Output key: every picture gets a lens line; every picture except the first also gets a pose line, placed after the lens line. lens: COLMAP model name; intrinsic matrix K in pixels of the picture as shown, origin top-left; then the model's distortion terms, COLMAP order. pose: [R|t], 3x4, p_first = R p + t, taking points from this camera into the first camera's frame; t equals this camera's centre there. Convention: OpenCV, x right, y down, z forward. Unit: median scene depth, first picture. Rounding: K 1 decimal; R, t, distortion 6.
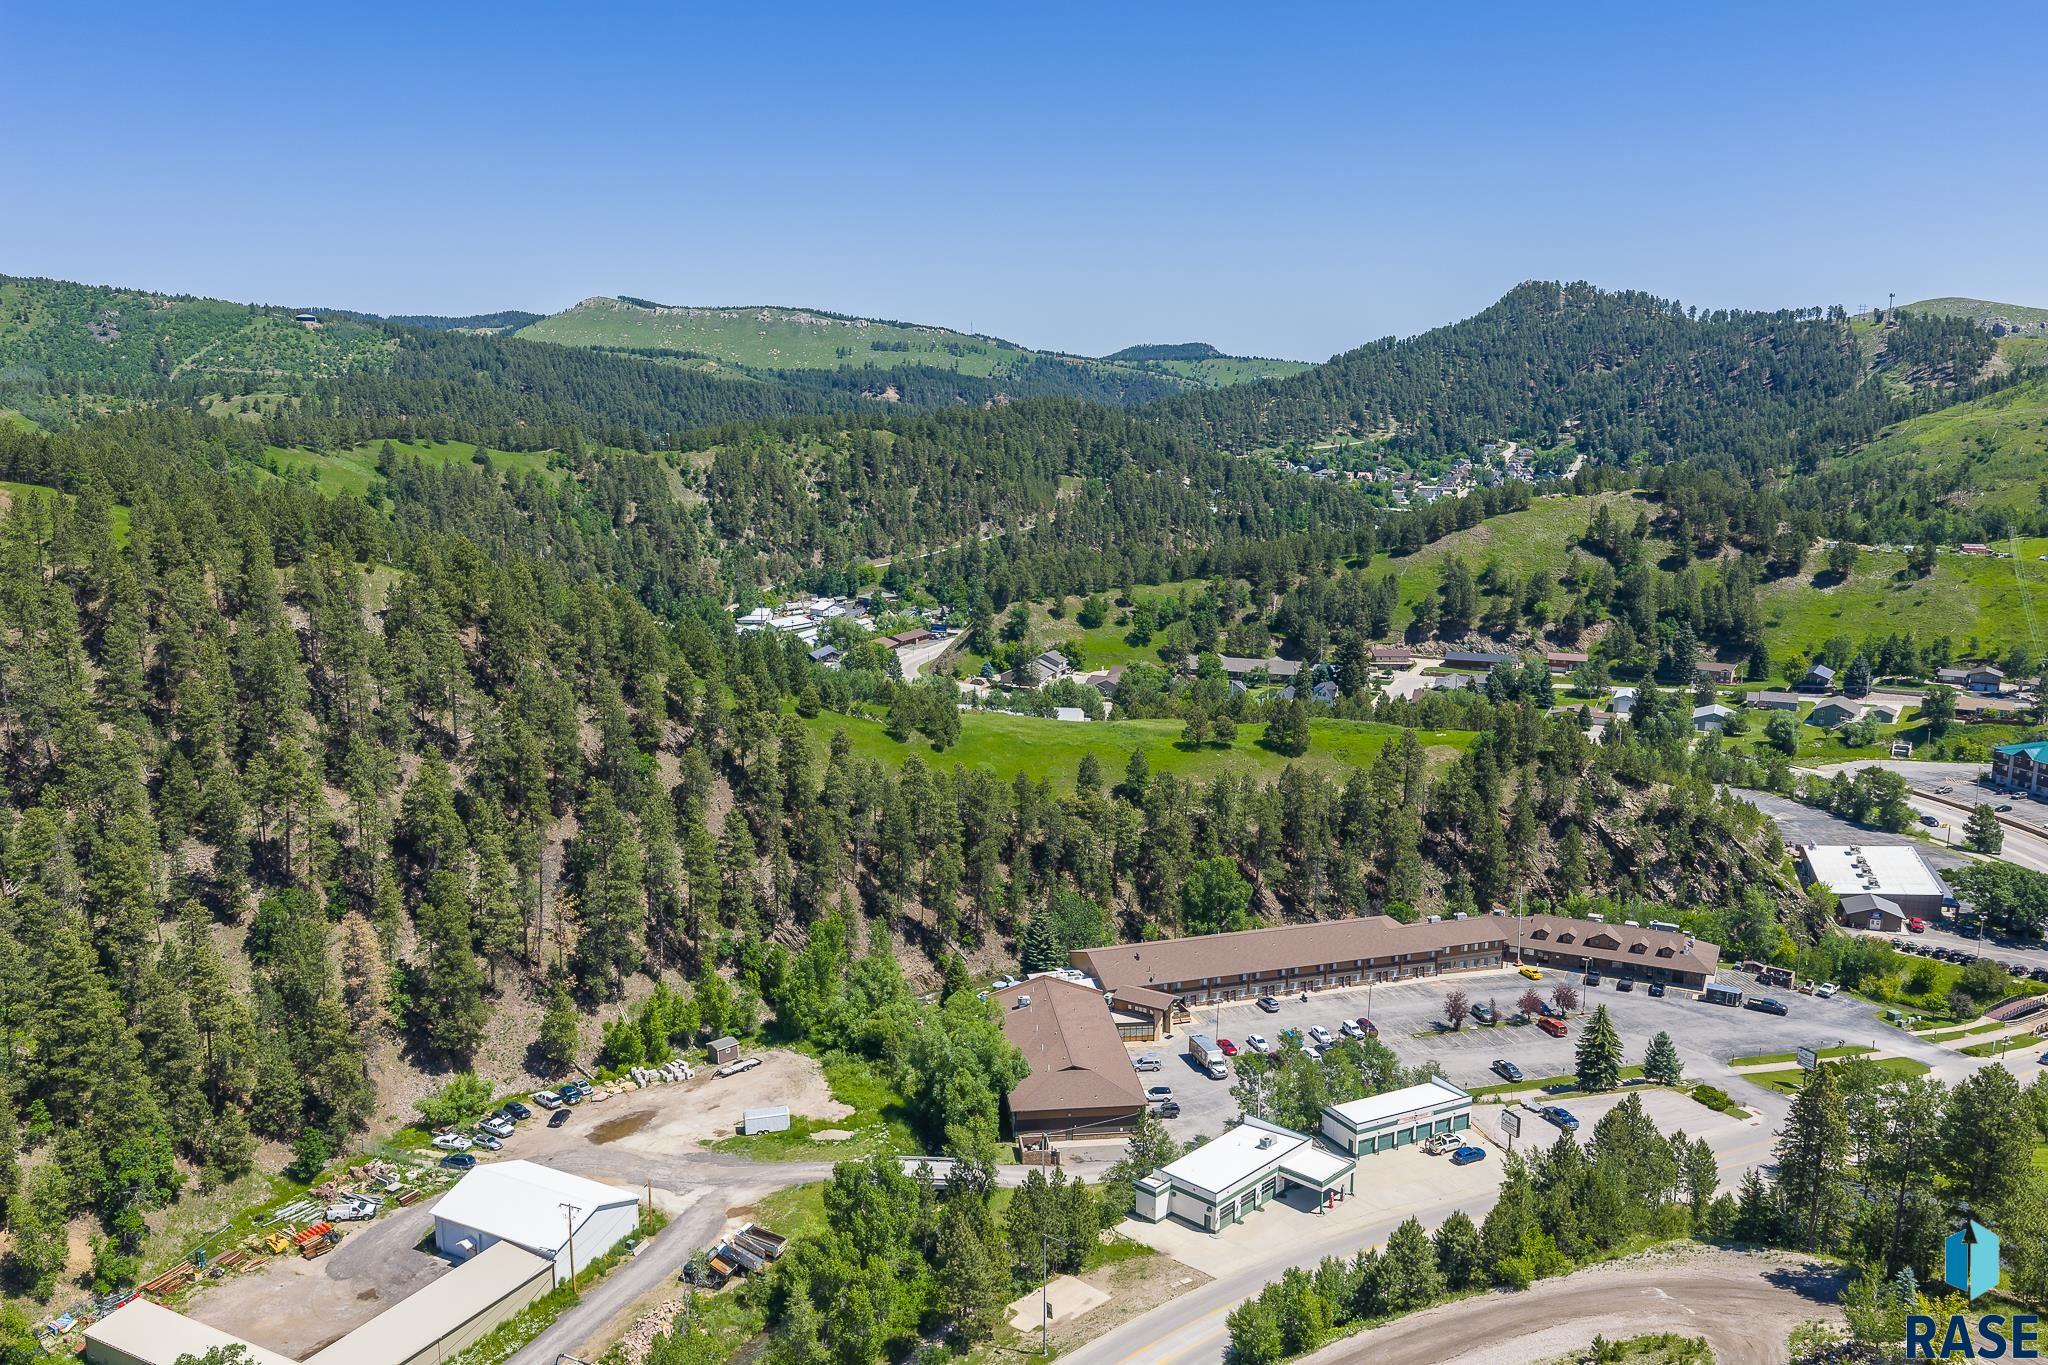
lens RADIAL K [[1685.8, 0, 1023.1], [0, 1685.8, 683.1], [0, 0, 1]] dist [0.016531, -0.026644]
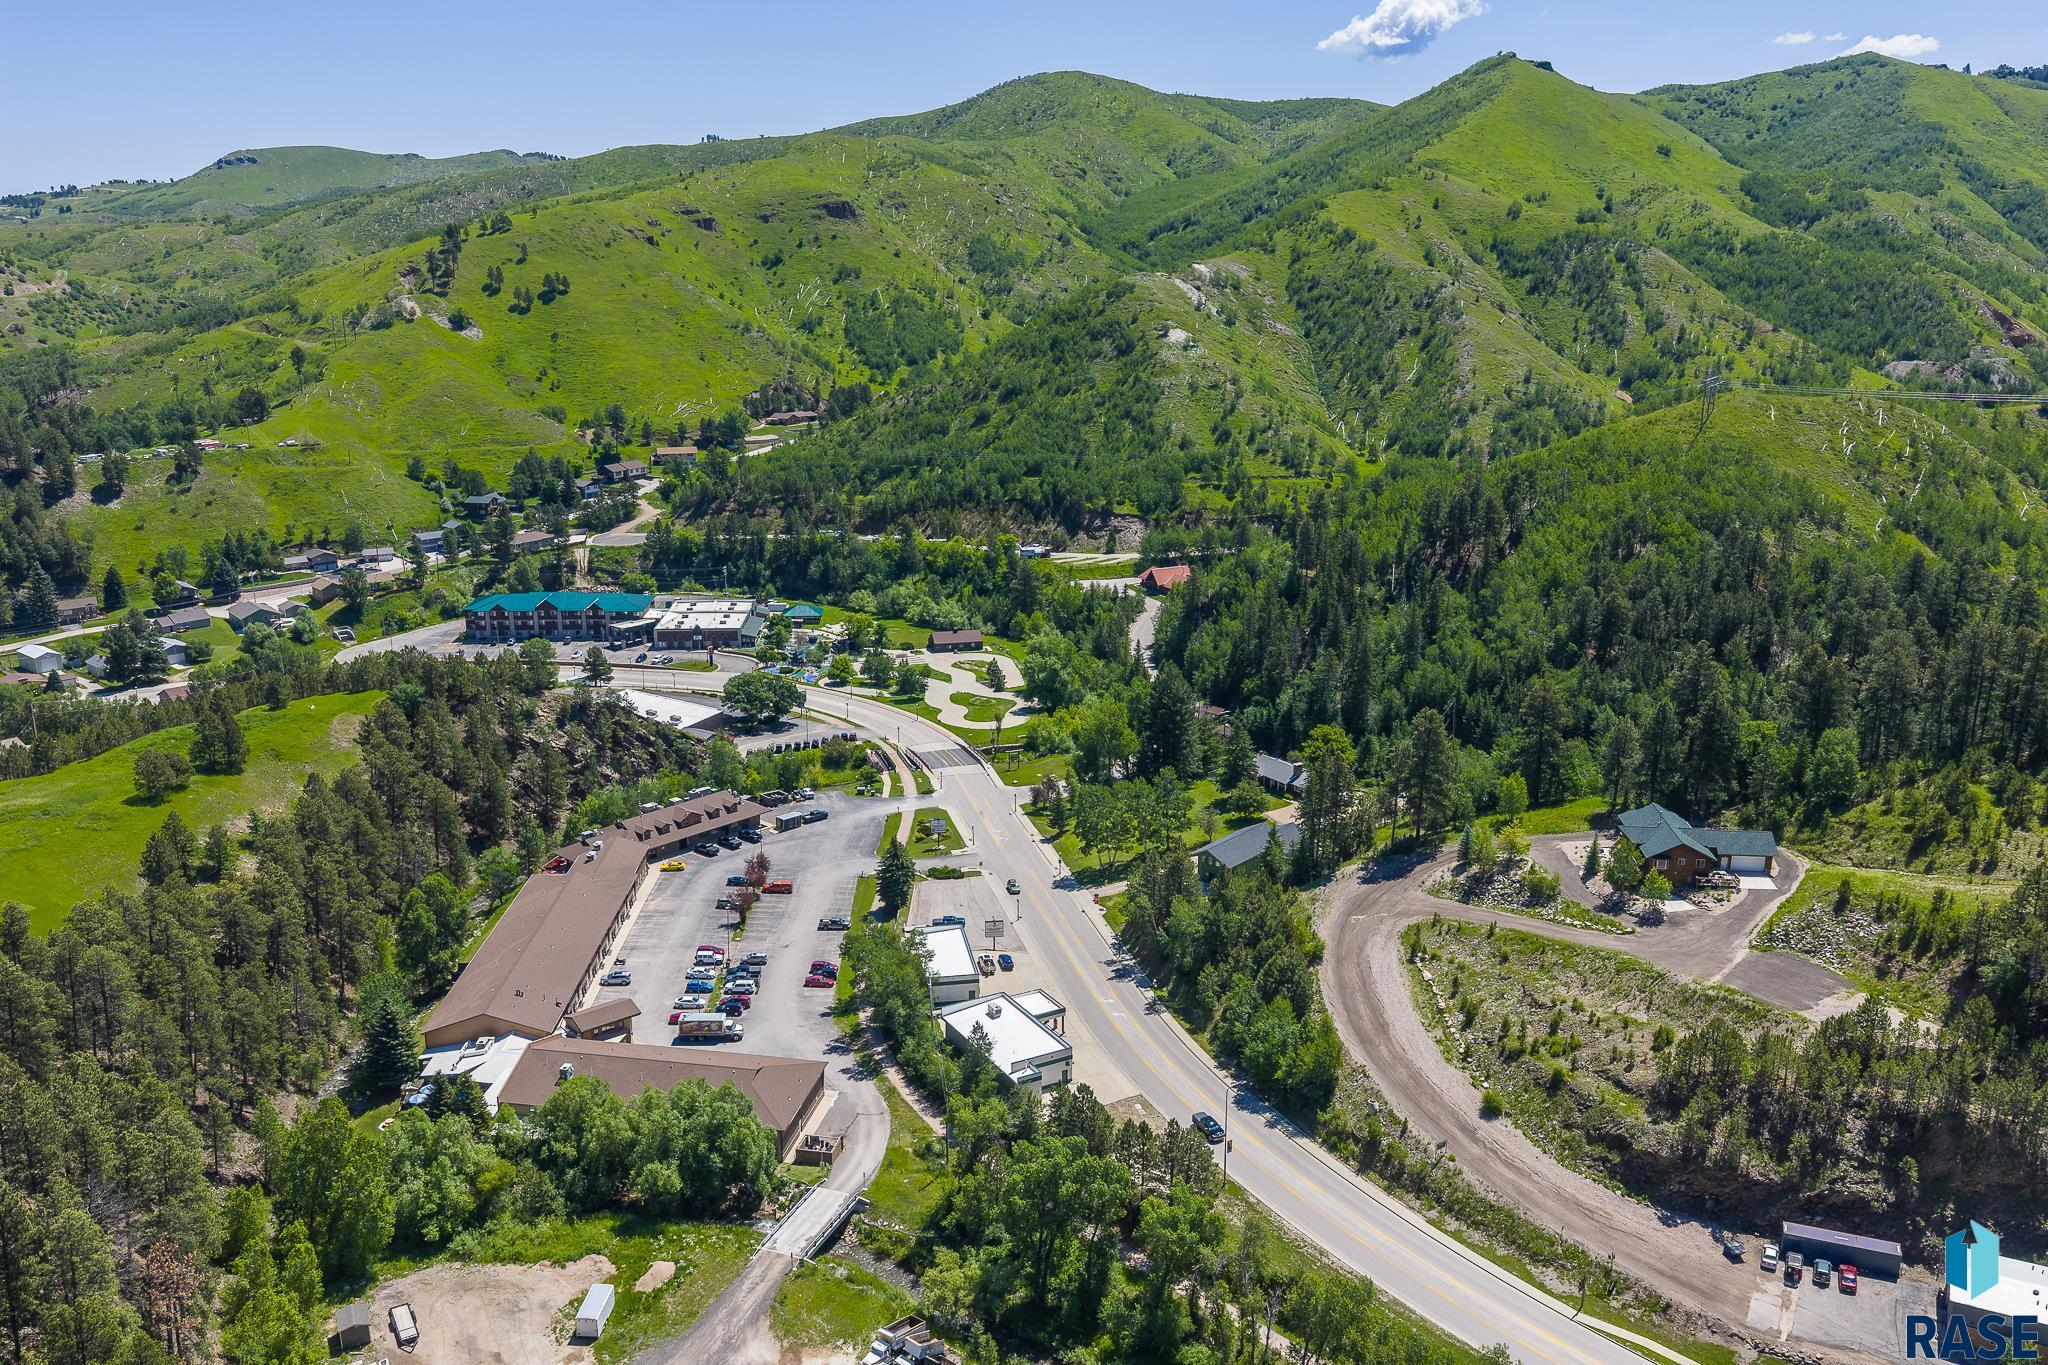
lens RADIAL K [[1685.8, 0, 1023.3], [0, 1685.8, 682.0], [0, 0, 1]] dist [0.016531, -0.026644]
pose [[0.293395, -0.252544, 0.922031, -0.359609], [0.182635, 0.961519, 0.205245, -0.074467], [-0.938384, 0.108177, 0.328228, 0.243450]]
